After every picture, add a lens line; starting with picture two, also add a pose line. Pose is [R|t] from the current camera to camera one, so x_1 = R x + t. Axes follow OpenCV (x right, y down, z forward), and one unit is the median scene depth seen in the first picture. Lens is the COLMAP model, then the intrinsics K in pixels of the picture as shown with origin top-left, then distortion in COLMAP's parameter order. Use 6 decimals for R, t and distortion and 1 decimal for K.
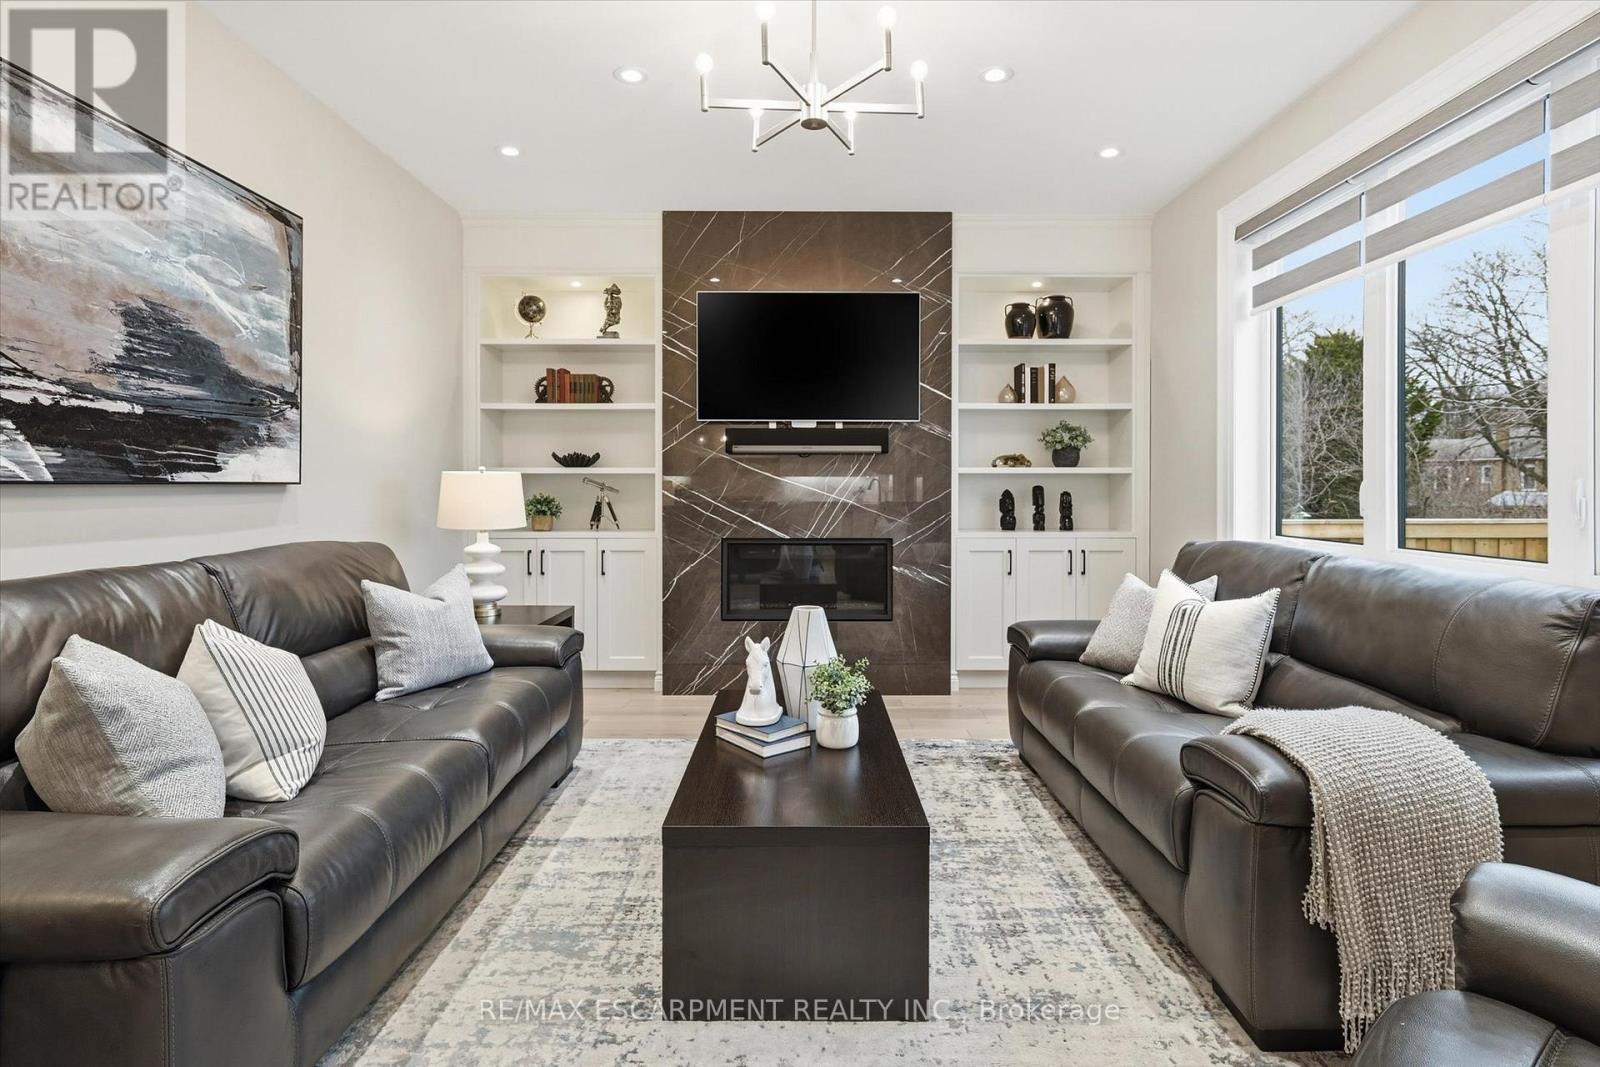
lens RADIAL K [[795.8, 0, 802.2], [0, 795.8, 510.8], [0, 0, 1]] dist [0.000551, 0.000600]
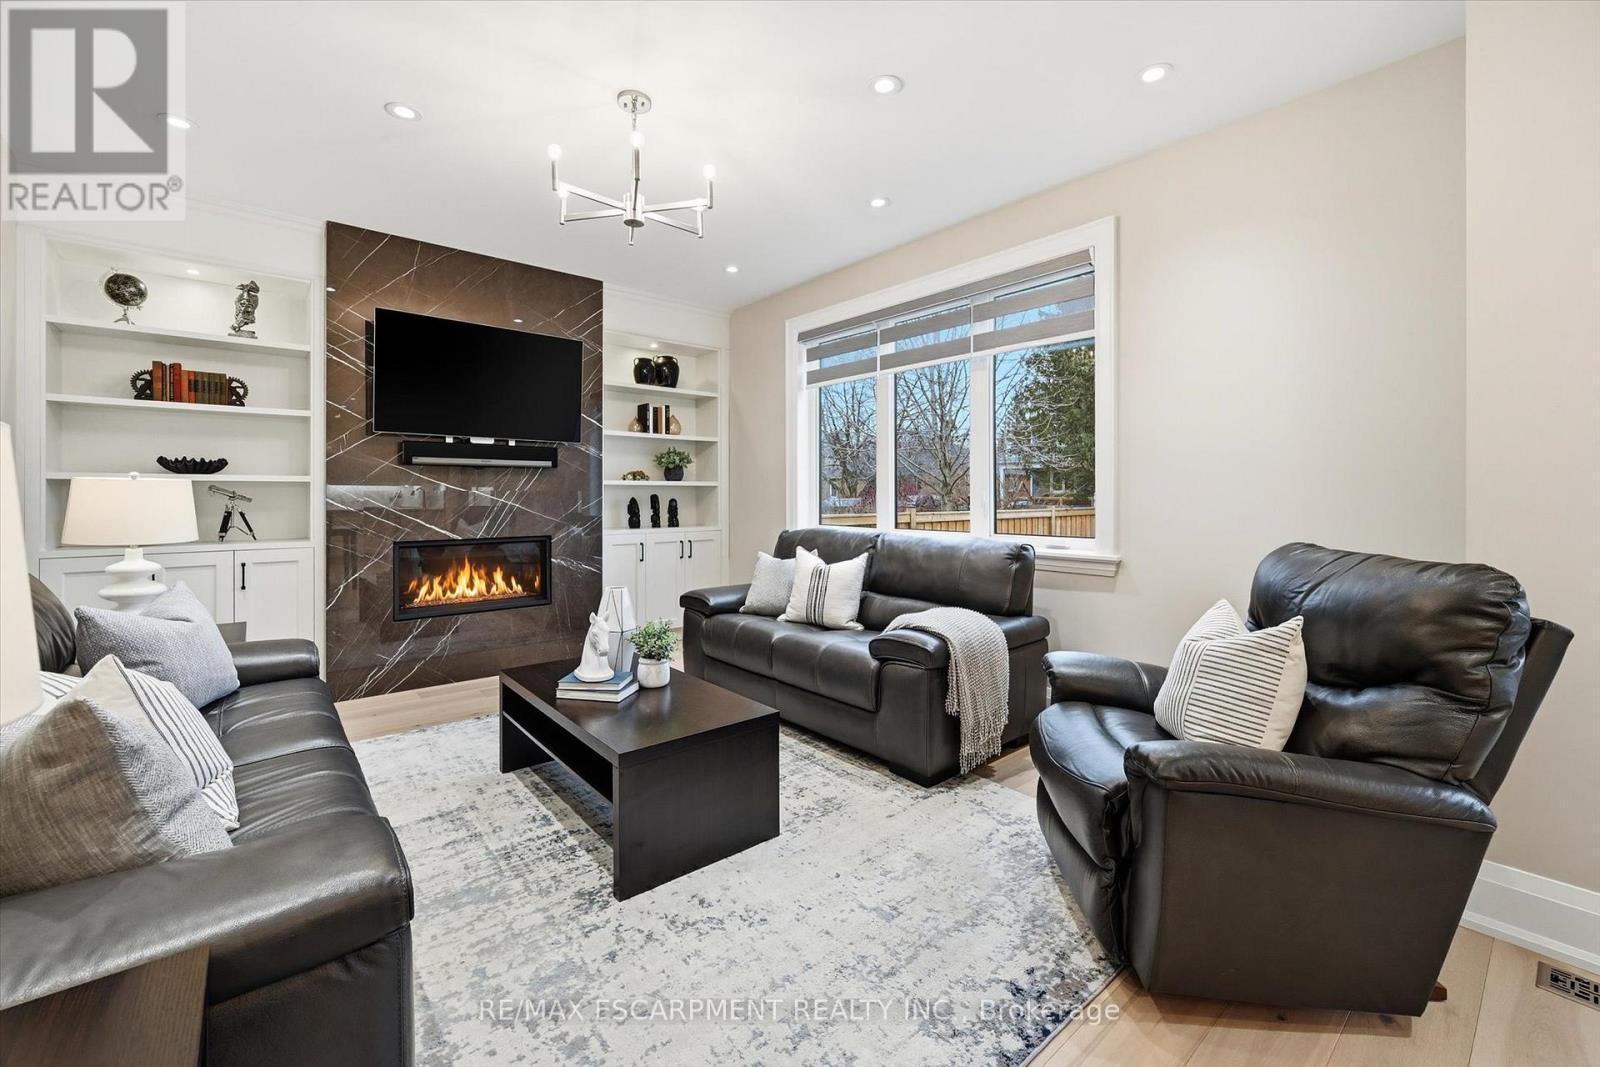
lens RADIAL K [[645.2, 0, 801.6], [0, 645.2, 515.8], [0, 0, 1]] dist [0.001279, 0.000002]
pose [[0.773477, -0.020778, 0.633483, -0.229814], [0.019836, 0.999767, 0.008573, 0.000392], [-0.633514, 0.005935, 0.773709, -0.006047]]
